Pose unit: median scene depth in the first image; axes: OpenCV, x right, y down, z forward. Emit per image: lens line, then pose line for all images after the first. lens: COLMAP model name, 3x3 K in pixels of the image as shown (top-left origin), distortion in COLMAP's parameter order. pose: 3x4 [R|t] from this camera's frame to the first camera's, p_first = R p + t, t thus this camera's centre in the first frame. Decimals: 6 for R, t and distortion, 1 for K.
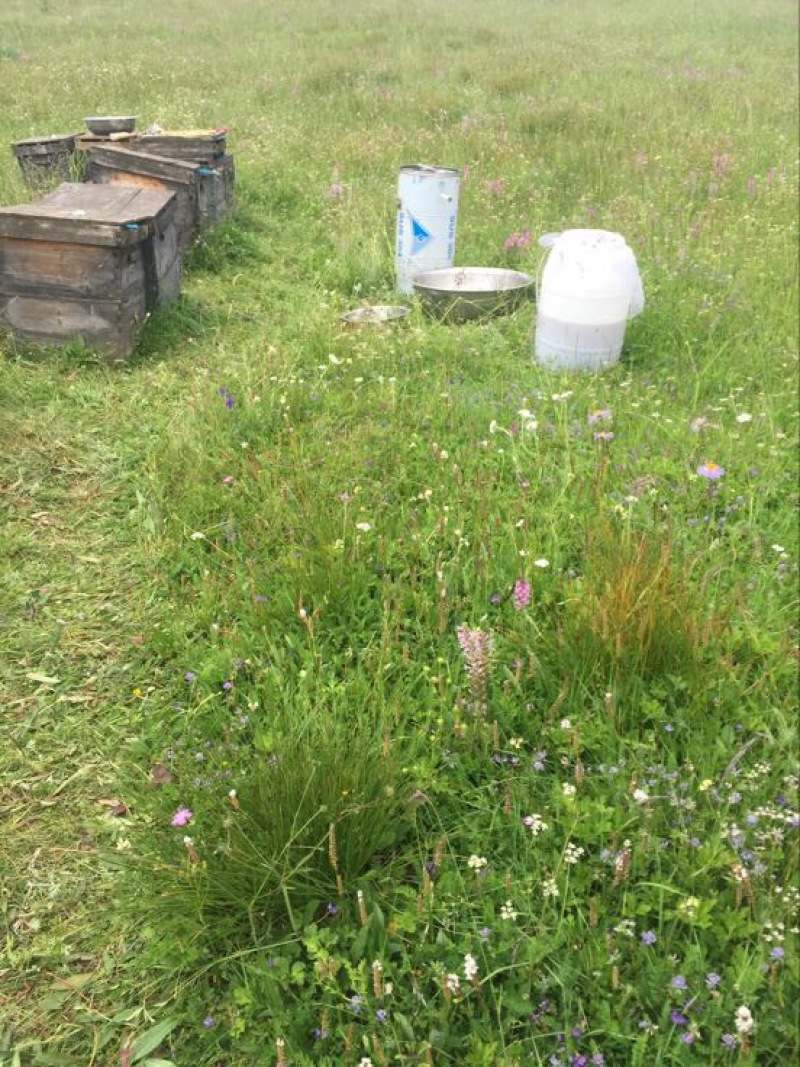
lens RADIAL K [[925.5, 0, 398.6], [0, 925.5, 533.3], [0, 0, 1]] dist [0.056943, -0.119026]
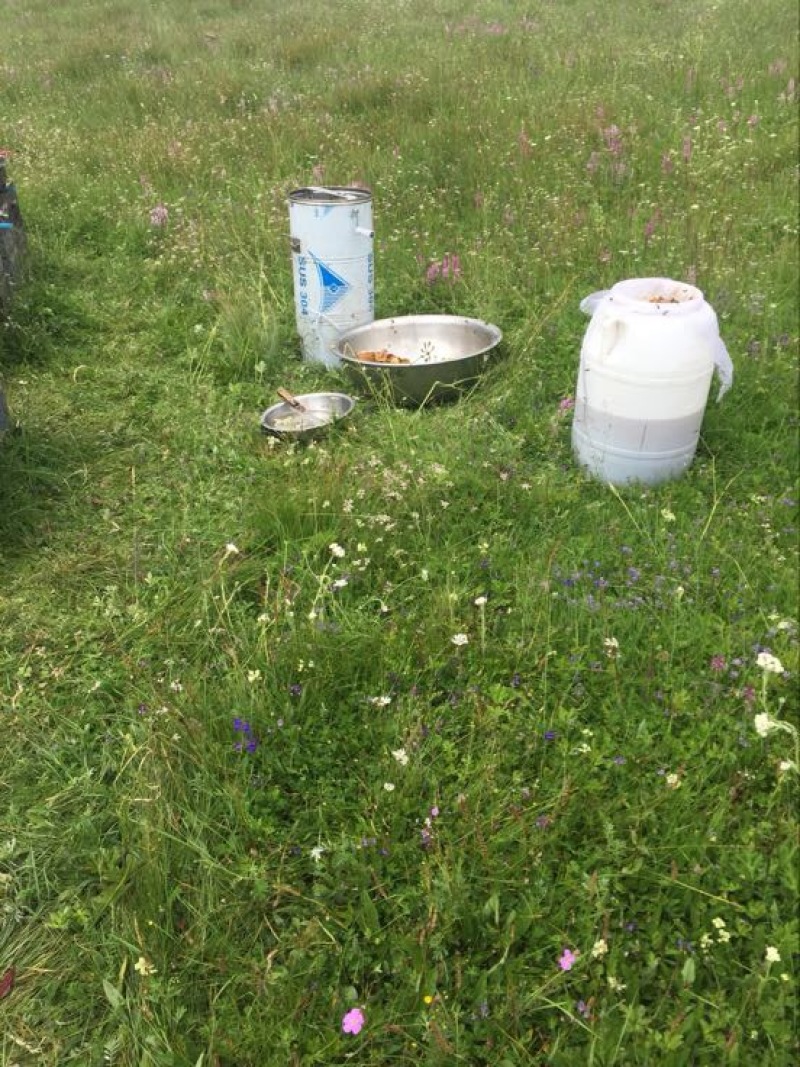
lens RADIAL K [[925.5, 0, 400.4], [0, 925.5, 533.1], [0, 0, 1]] dist [0.056943, -0.119026]
pose [[0.963341, -0.167967, 0.209193, -0.110206], [0.161146, 0.985695, 0.049359, -0.154083], [-0.214491, -0.013839, 0.976628, 0.268963]]
